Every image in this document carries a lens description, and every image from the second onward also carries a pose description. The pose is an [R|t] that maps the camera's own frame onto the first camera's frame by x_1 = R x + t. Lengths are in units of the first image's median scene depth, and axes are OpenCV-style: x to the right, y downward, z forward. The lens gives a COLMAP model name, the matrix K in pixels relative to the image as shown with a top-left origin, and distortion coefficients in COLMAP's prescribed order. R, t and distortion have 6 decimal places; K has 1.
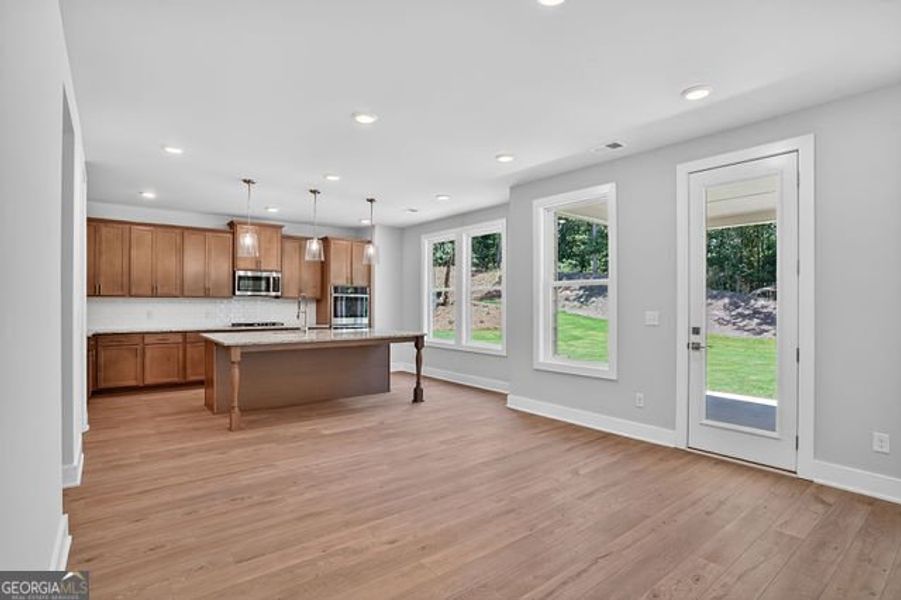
lens RADIAL K [[441.6, 0, 451.6], [0, 441.6, 301.1], [0, 0, 1]] dist [-0.057799, 0.002746]
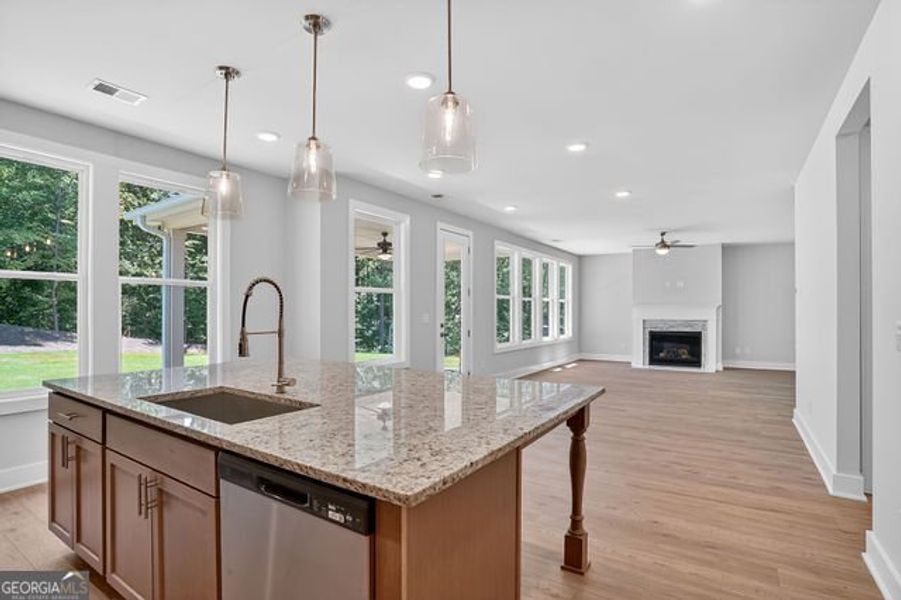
lens RADIAL K [[441.6, 0, 453.9], [0, 441.6, 308.1], [0, 0, 1]] dist [-0.057799, 0.002746]
pose [[-0.314062, 0.003950, 0.949394, -0.691441], [-0.010612, 0.999914, -0.007671, 0.009115], [-0.949343, -0.012484, -0.313993, 0.973763]]
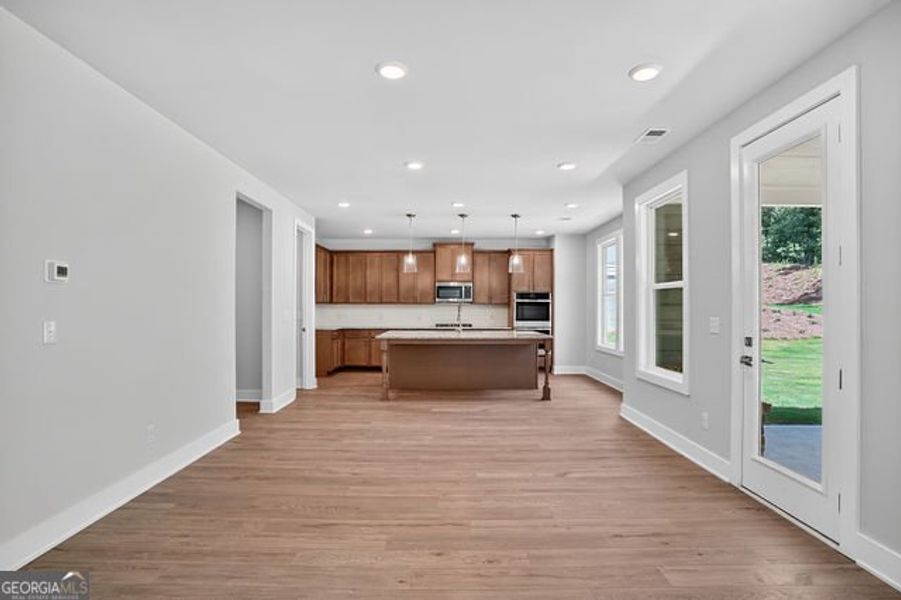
lens RADIAL K [[441.6, 0, 456.8], [0, 441.6, 307.1], [0, 0, 1]] dist [-0.057799, 0.002746]
pose [[0.791666, -0.001899, -0.610951, 0.407131], [0.003567, 0.999992, 0.001514, 0.000938], [0.610944, -0.003378, 0.791667, 0.025665]]
